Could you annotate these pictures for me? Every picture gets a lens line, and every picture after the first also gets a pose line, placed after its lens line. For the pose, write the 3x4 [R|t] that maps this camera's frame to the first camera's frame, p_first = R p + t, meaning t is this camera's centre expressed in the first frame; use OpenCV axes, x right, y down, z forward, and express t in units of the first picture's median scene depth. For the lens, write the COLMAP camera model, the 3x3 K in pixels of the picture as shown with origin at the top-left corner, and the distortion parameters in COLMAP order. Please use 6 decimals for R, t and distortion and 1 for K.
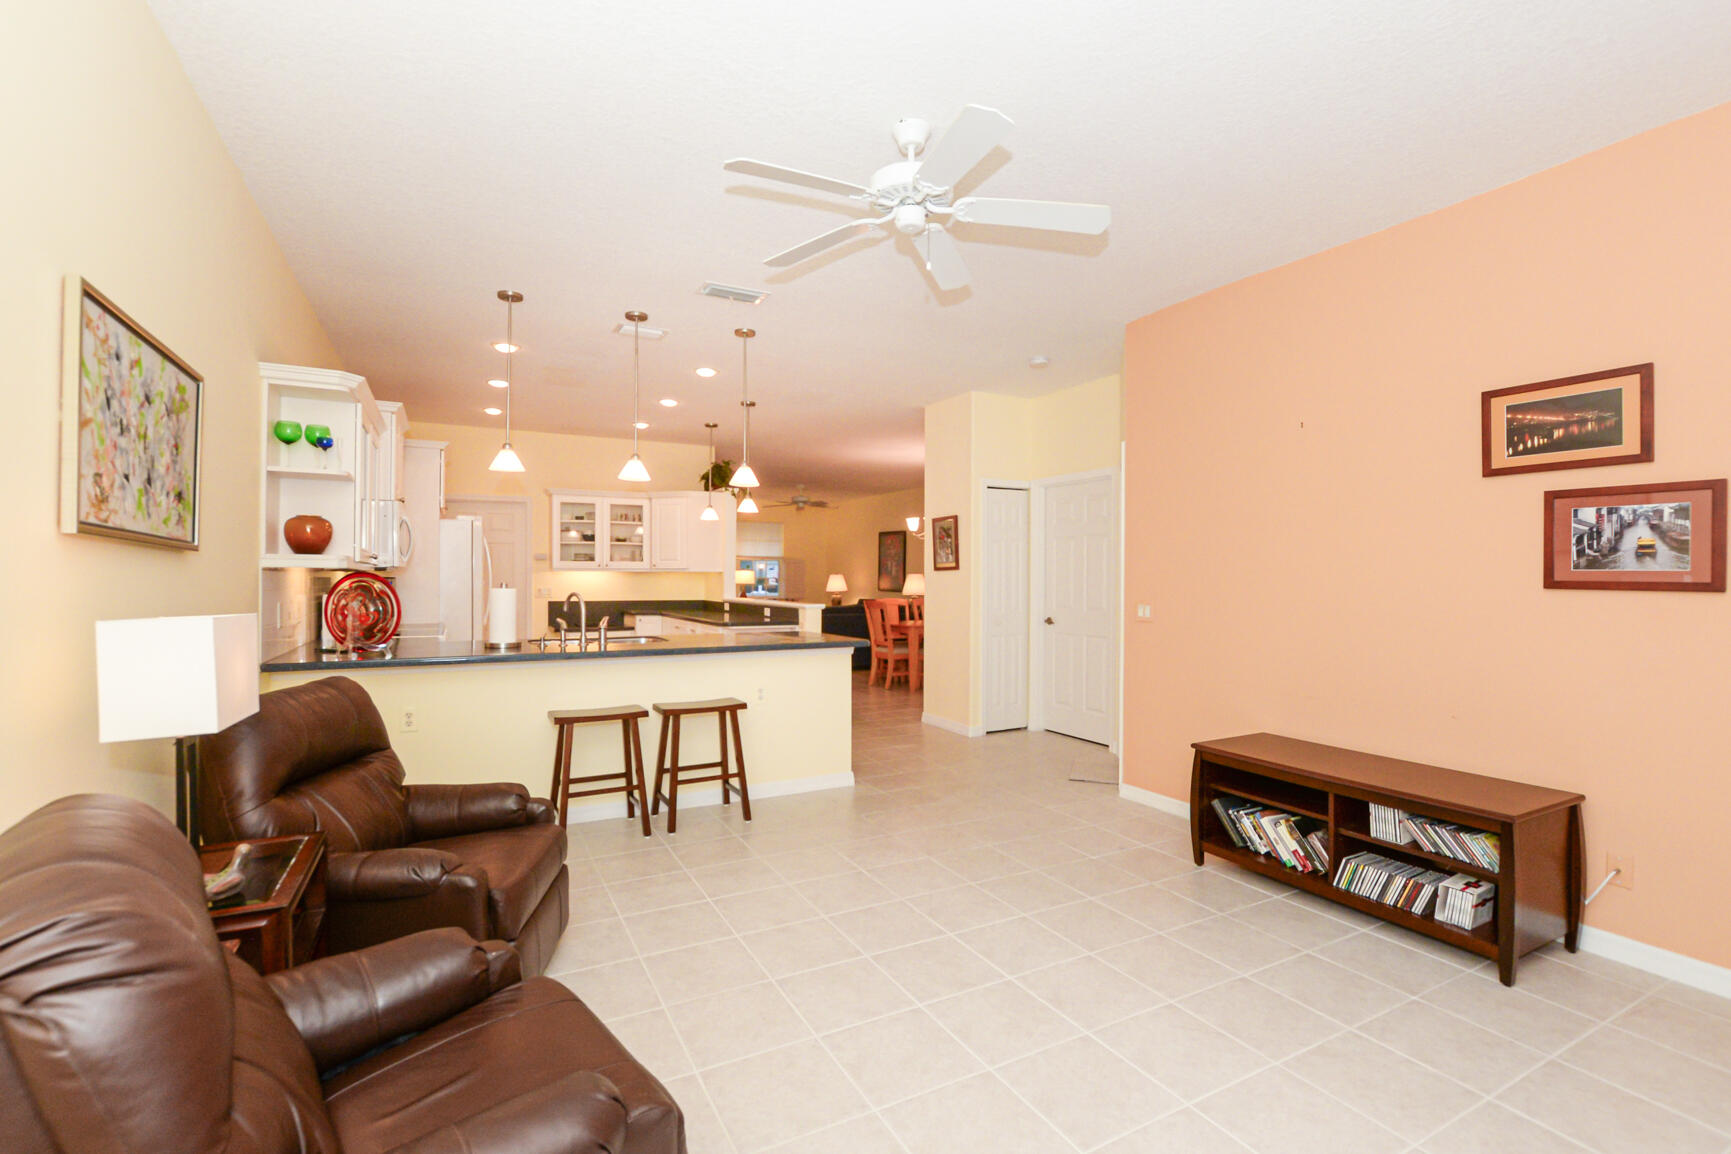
lens RADIAL K [[767.8, 0, 871.8], [0, 767.8, 579.5], [0, 0, 1]] dist [-0.023920, -0.000244]
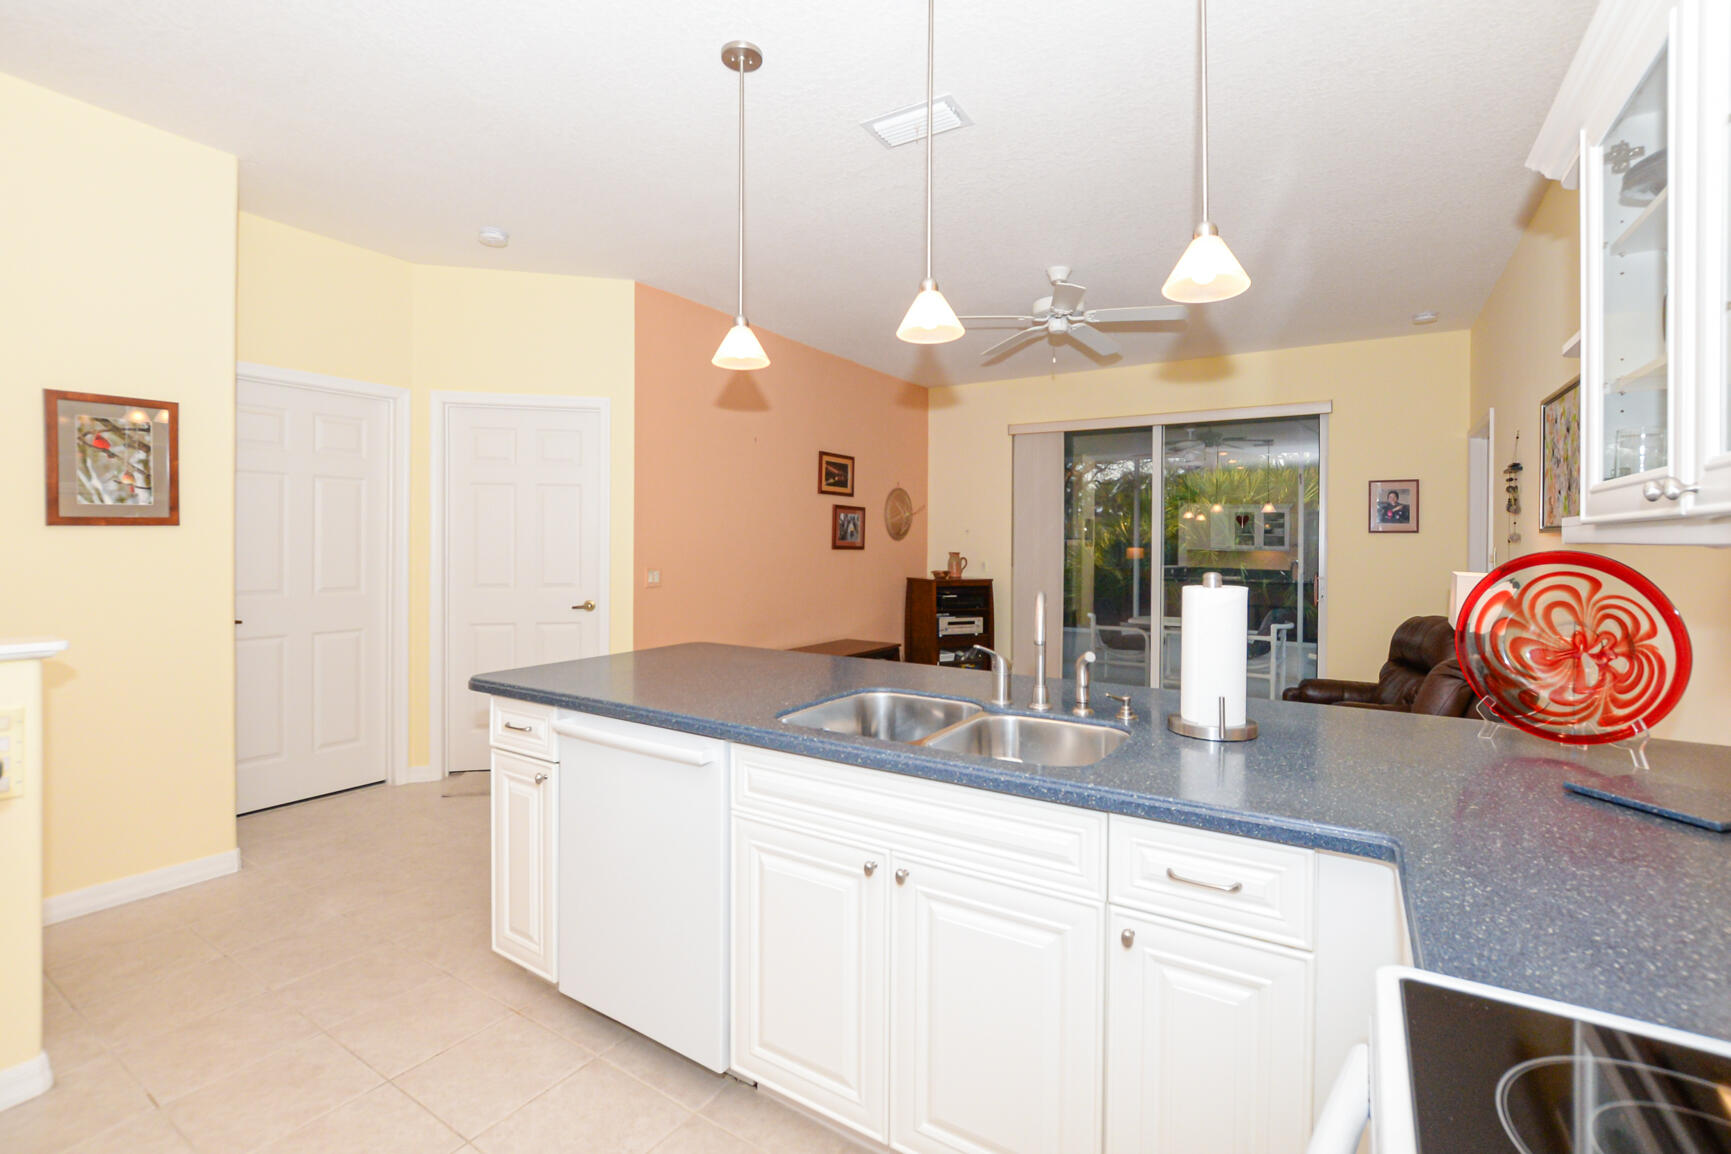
lens RADIAL K [[766.7, 0, 868.7], [0, 766.7, 543.1], [0, 0, 1]] dist [-0.000887, -0.000090]
pose [[-0.477490, -0.033685, 0.877991, -1.041164], [-0.032481, 0.999259, 0.020673, -0.052764], [-0.878037, -0.018646, -0.478230, 1.878620]]
